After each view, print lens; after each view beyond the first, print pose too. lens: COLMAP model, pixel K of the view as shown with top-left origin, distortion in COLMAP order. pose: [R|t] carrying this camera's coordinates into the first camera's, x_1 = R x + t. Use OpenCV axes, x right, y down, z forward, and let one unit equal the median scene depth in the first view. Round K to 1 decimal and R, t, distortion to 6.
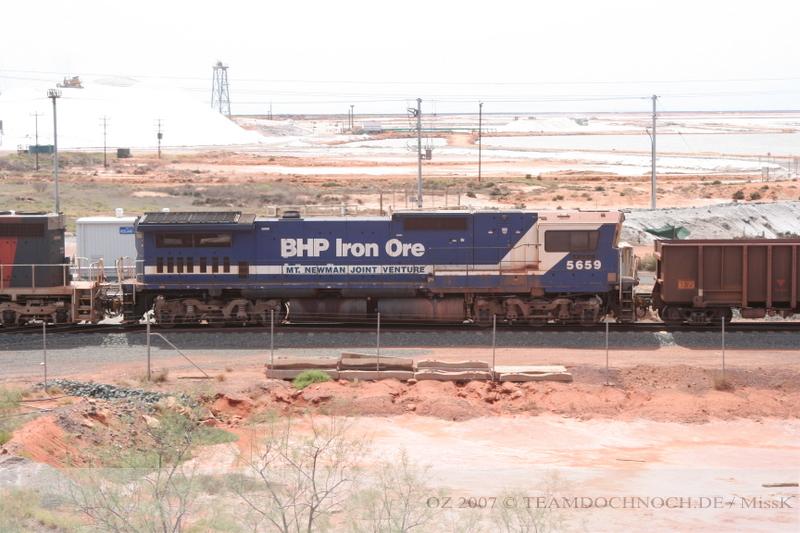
lens RADIAL K [[1763.5, 0, 400.3], [0, 1763.5, 267.3], [0, 0, 1]] dist [-0.057476, 0.000000]
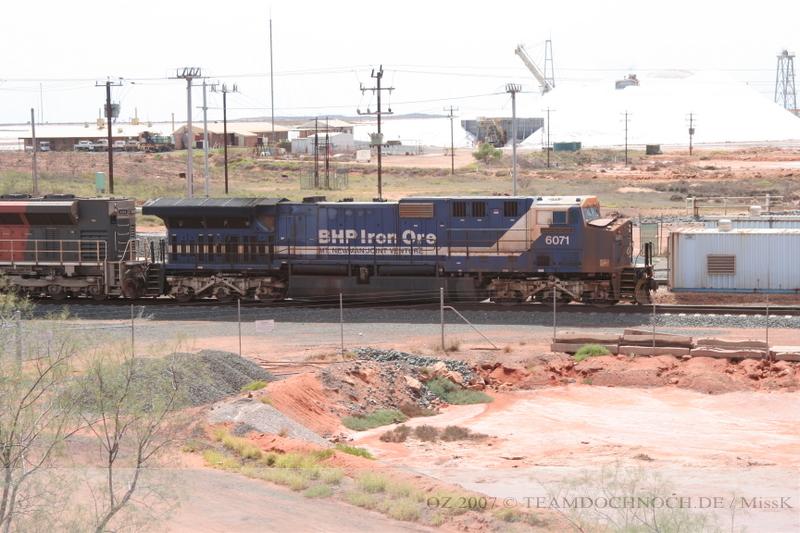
lens RADIAL K [[1965.7, 0, 399.7], [0, 1965.7, 266.1], [0, 0, 1]] dist [-0.020525, 0.000000]
pose [[0.942022, 0.009055, -0.335430, 0.237005], [-0.011628, 0.999916, -0.005662, 0.019112], [0.335351, 0.009234, 0.942048, -0.153824]]
